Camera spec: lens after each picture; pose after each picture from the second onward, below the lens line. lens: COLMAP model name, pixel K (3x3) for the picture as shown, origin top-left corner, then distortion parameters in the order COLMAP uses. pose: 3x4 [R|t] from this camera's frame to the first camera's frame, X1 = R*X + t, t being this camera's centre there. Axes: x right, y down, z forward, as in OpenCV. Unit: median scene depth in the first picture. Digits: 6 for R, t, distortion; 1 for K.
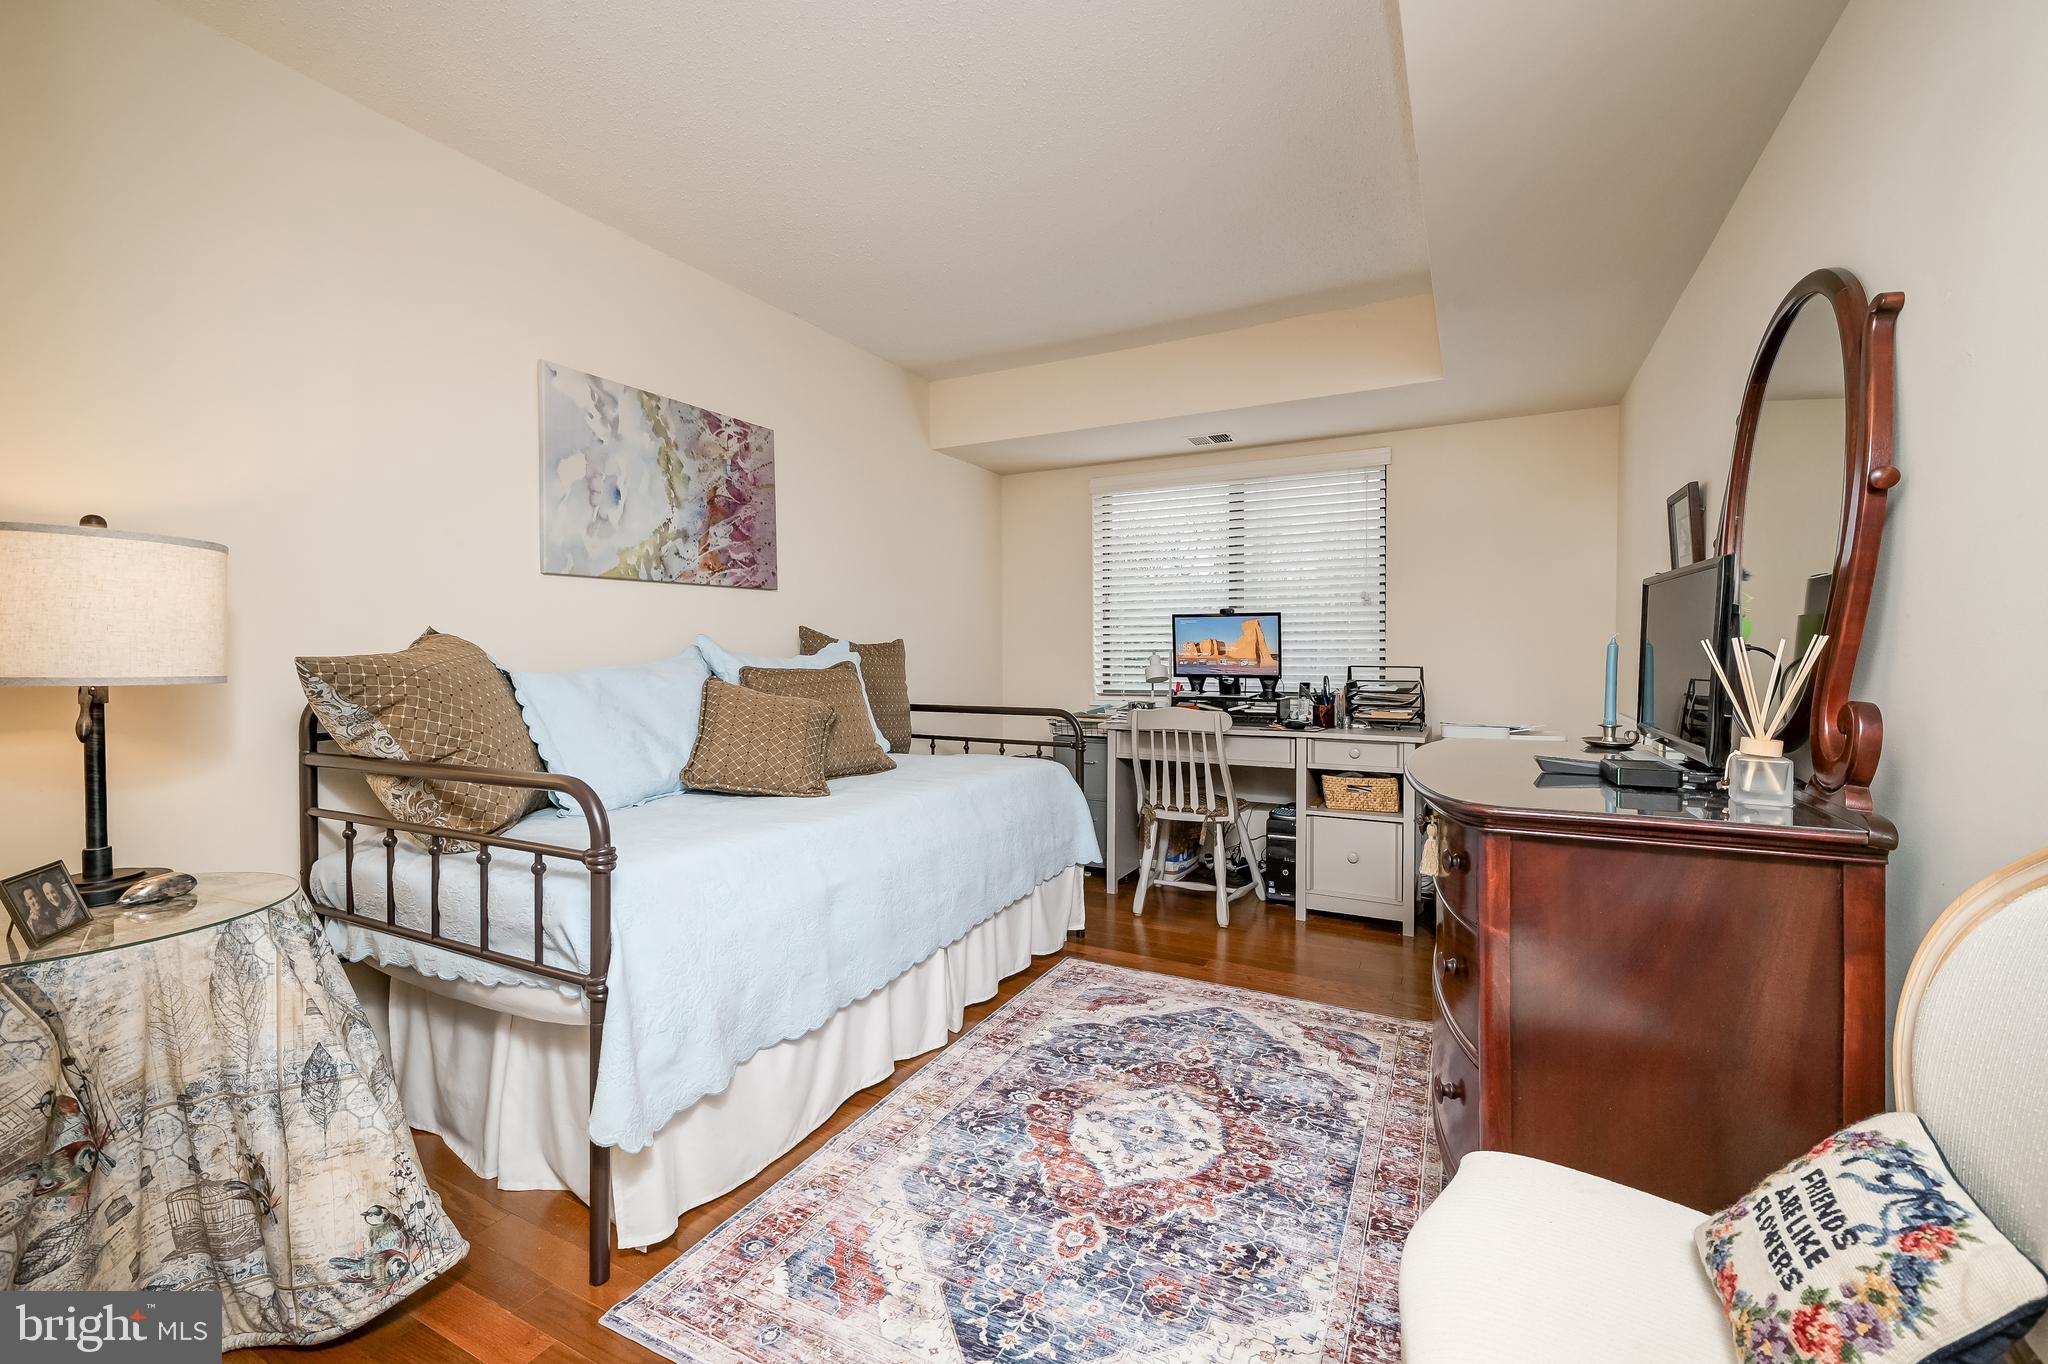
lens RADIAL K [[862.2, 0, 1025.0], [0, 862.2, 659.9], [0, 0, 1]] dist [-0.000472, 0.000200]
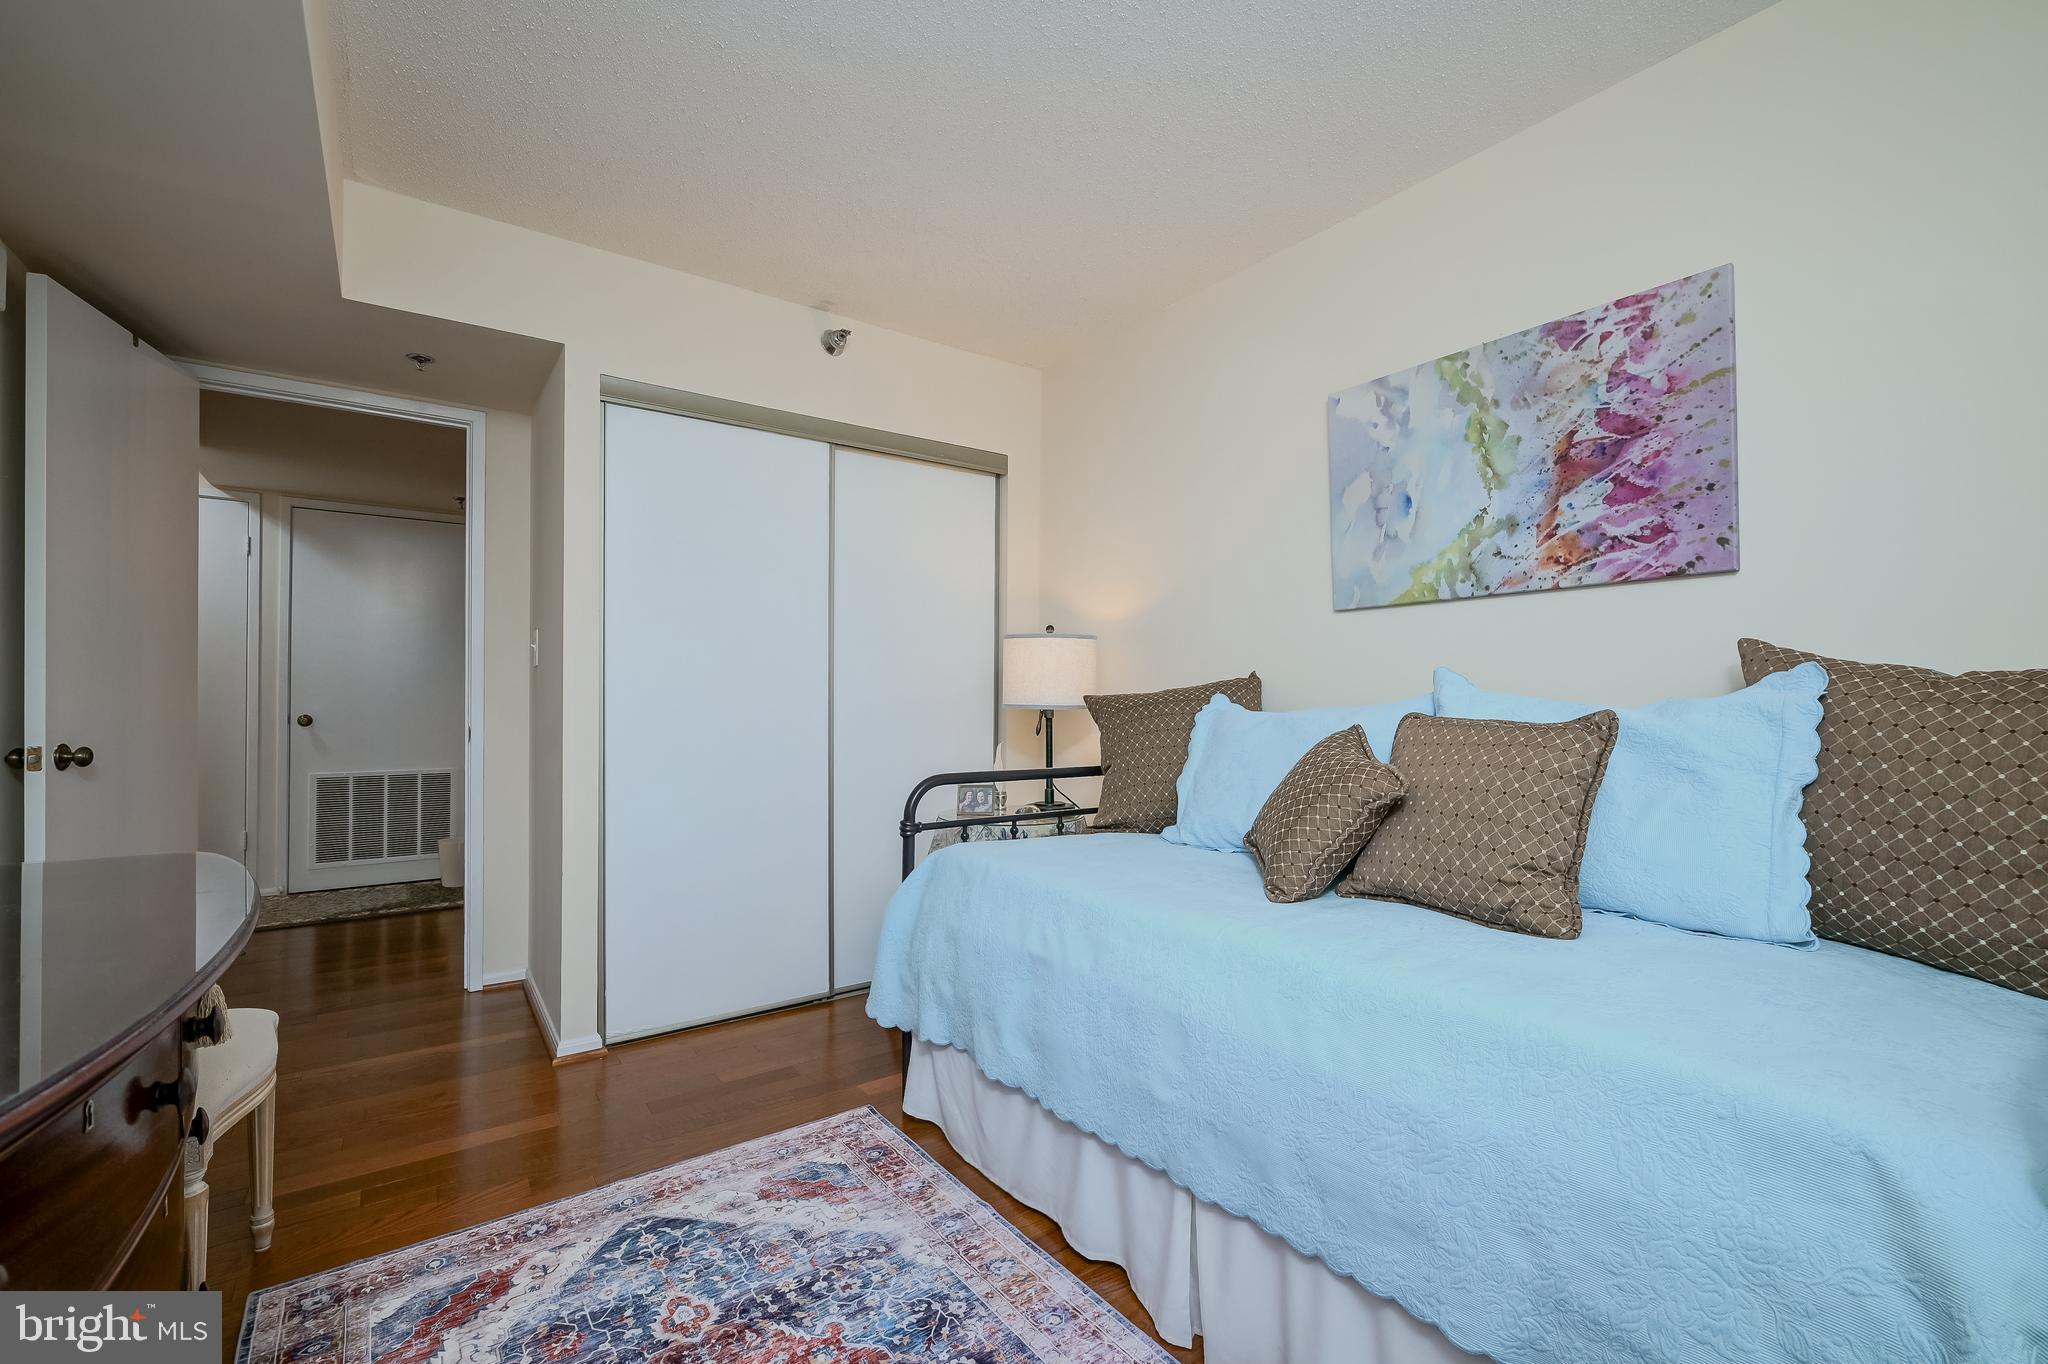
lens RADIAL K [[875.3, 0, 1020.9], [0, 875.3, 685.3], [0, 0, 1]] dist [-0.004152, 0.000027]
pose [[-0.451204, -0.005513, -0.892404, 0.452957], [-0.005955, 0.999977, -0.003167, -0.010951], [0.892401, 0.003885, -0.451226, 1.062631]]
